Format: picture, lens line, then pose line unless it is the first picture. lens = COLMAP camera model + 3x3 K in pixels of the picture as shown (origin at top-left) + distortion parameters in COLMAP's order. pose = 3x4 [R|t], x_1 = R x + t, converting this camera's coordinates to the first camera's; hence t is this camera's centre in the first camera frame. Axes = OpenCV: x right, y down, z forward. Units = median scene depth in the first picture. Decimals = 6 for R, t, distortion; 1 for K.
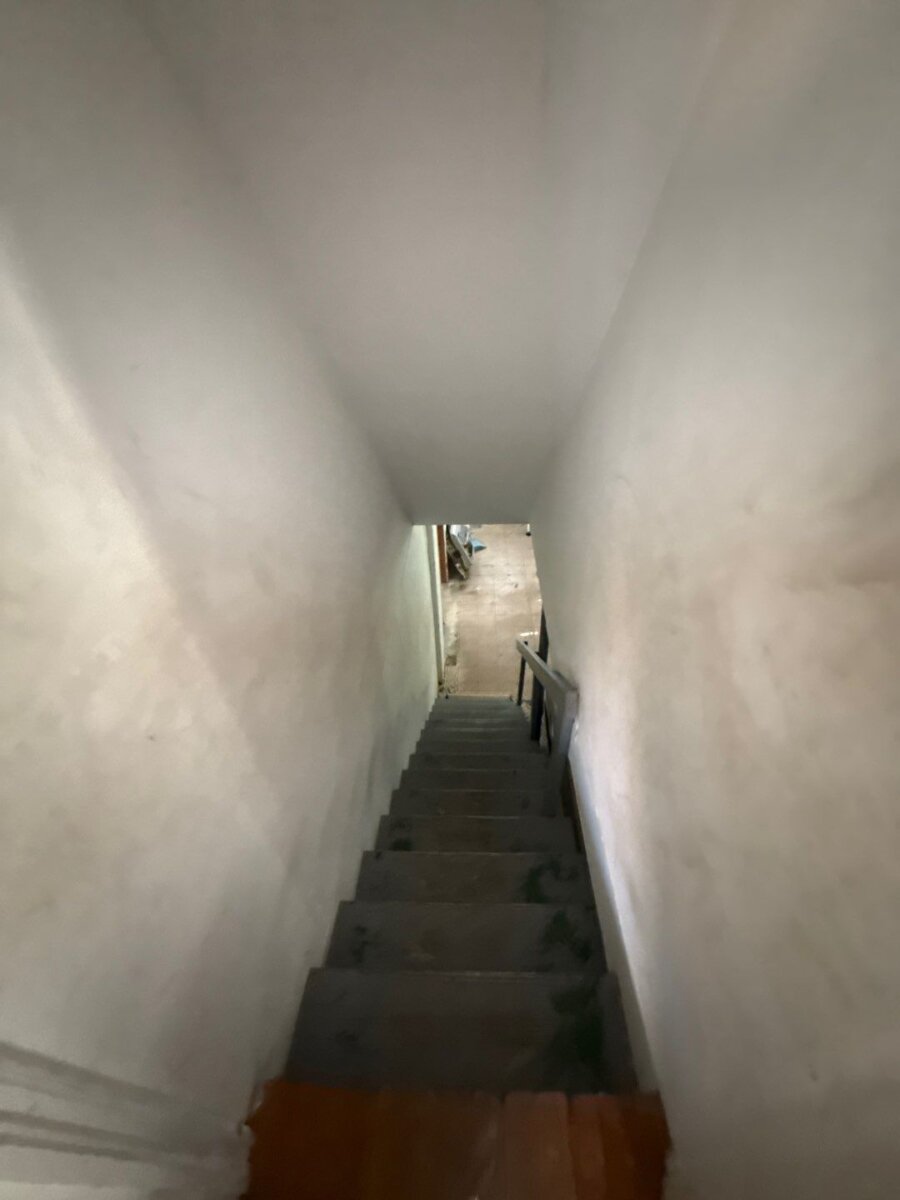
lens RADIAL K [[481.1, 0, 451.6], [0, 481.1, 598.5], [0, 0, 1]] dist [0.002953, -0.000112]
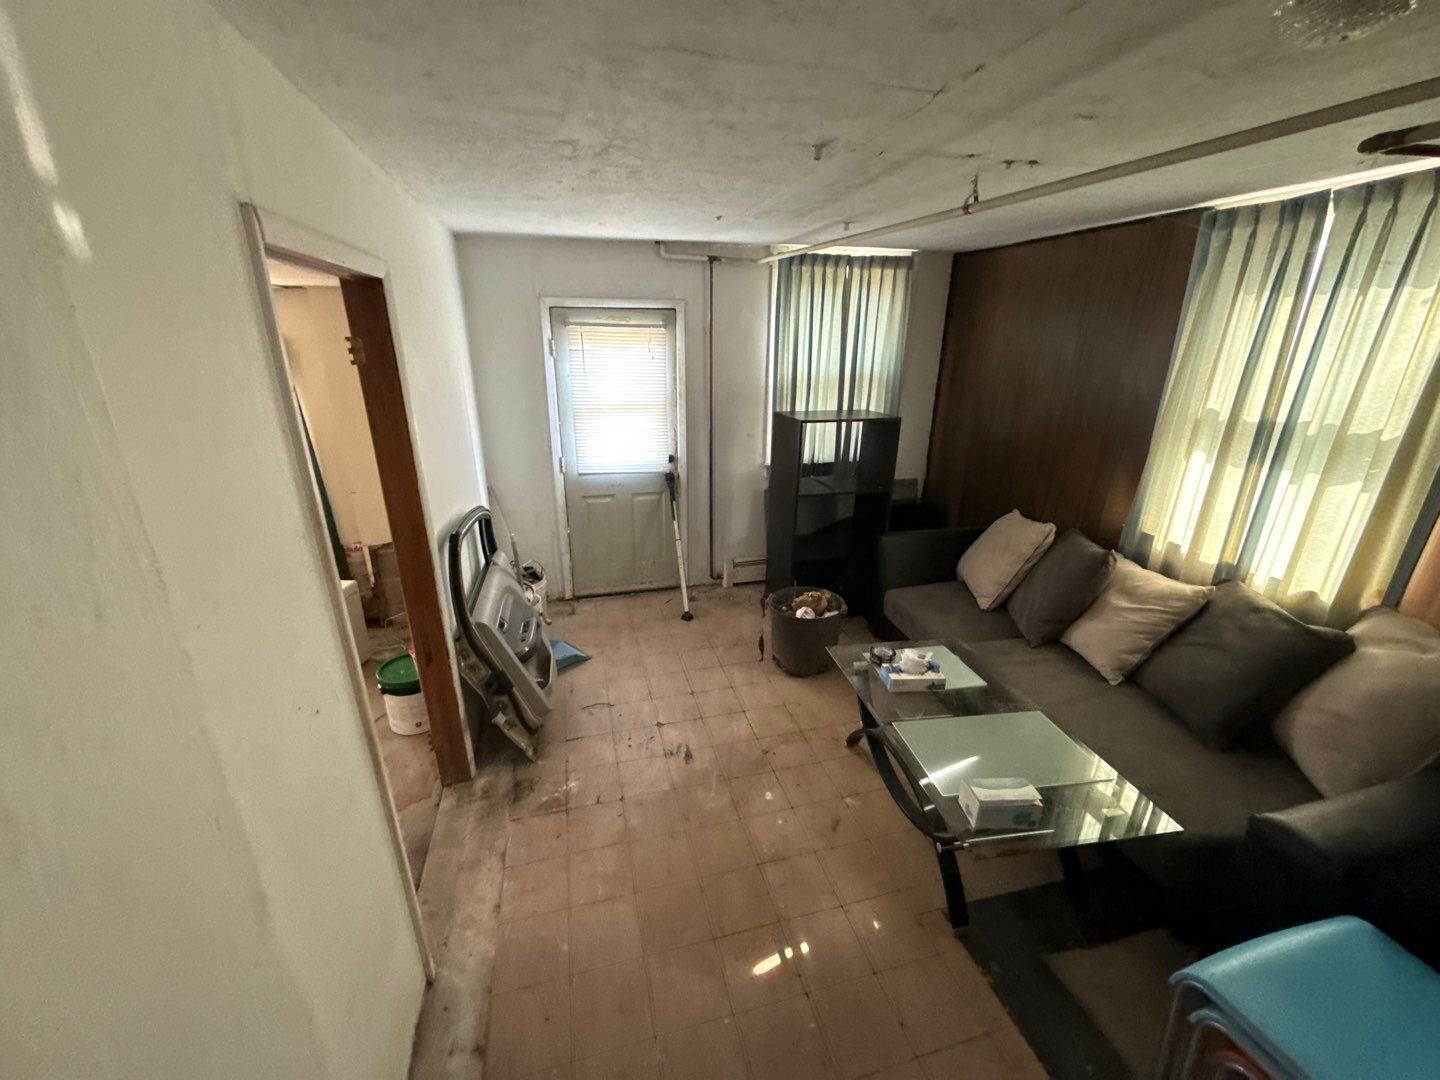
lens RADIAL K [[577.4, 0, 717.3], [0, 577.4, 536.1], [0, 0, 1]] dist [0.002953, -0.000112]
pose [[0.954488, -0.049742, 0.294071, 0.041558], [0.144132, 0.940145, -0.308793, -0.042970], [-0.261109, 0.337124, 0.904527, 0.559007]]
